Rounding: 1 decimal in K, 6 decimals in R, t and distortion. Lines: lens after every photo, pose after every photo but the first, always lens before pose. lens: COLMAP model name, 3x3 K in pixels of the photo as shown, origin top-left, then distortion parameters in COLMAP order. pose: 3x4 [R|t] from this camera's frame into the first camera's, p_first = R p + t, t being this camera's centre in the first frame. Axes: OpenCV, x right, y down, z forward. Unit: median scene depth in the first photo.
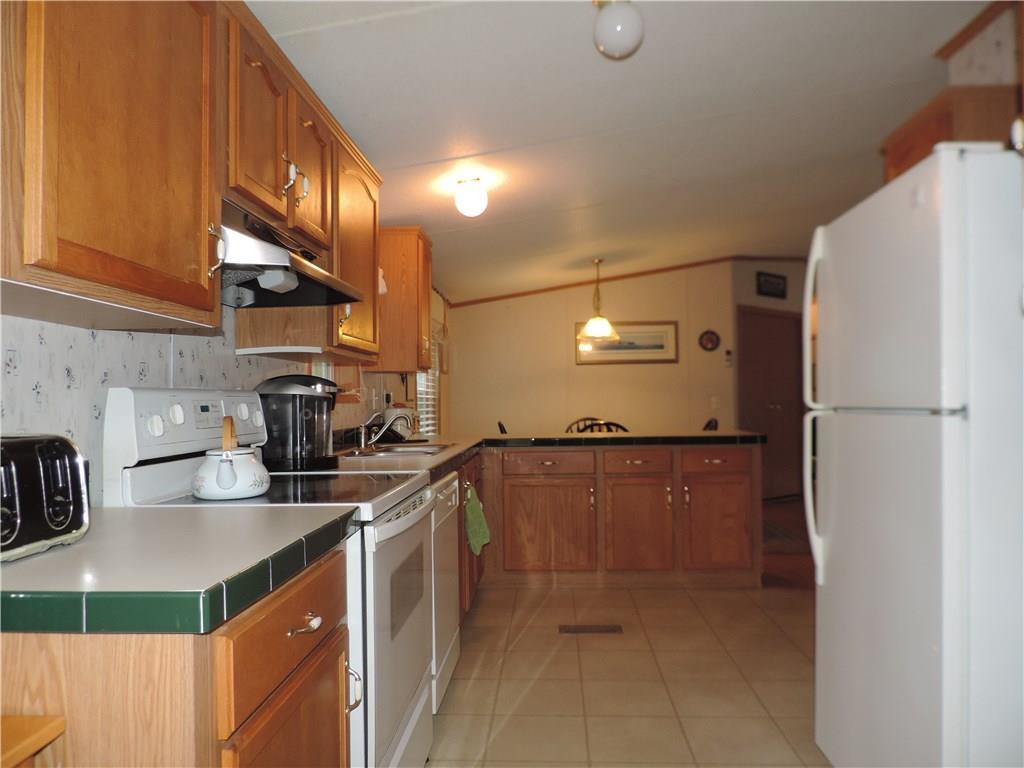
lens RADIAL K [[724.3, 0, 514.2], [0, 724.3, 386.2], [0, 0, 1]] dist [-0.025982, 0.003156]
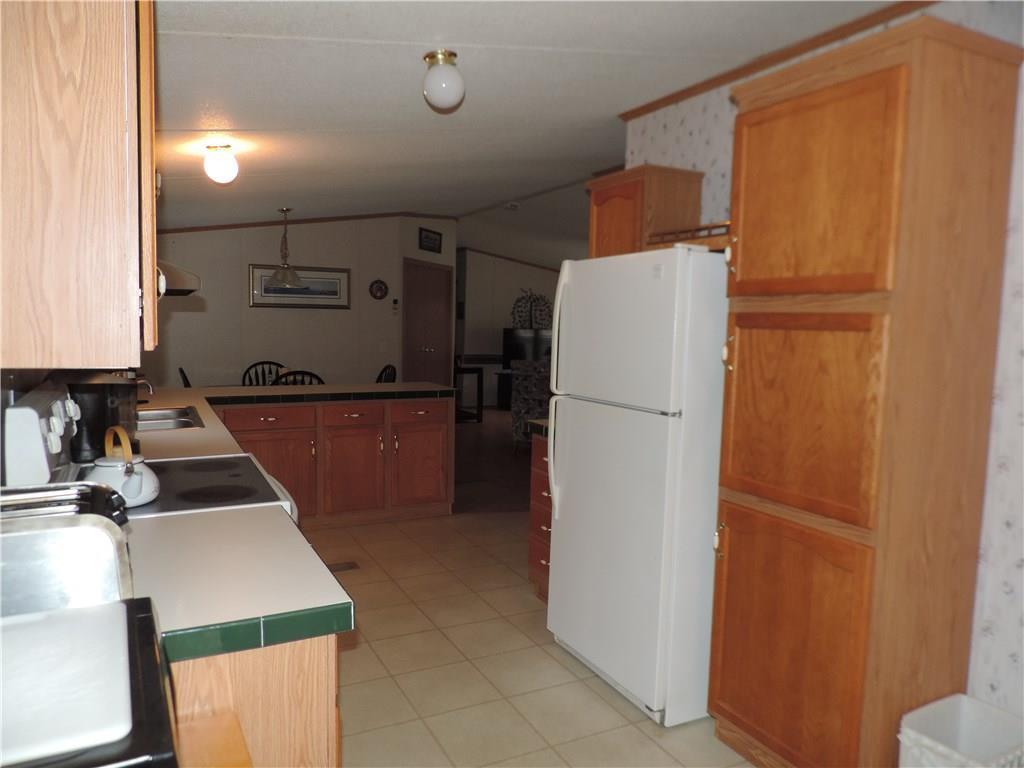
lens RADIAL K [[724.3, 0, 509.1], [0, 724.3, 386.0], [0, 0, 1]] dist [-0.025982, 0.003156]
pose [[0.864213, -0.015143, 0.502899, -0.182339], [-0.040787, 0.994148, 0.100026, -0.060876], [-0.501471, -0.106956, 0.858538, -0.068552]]
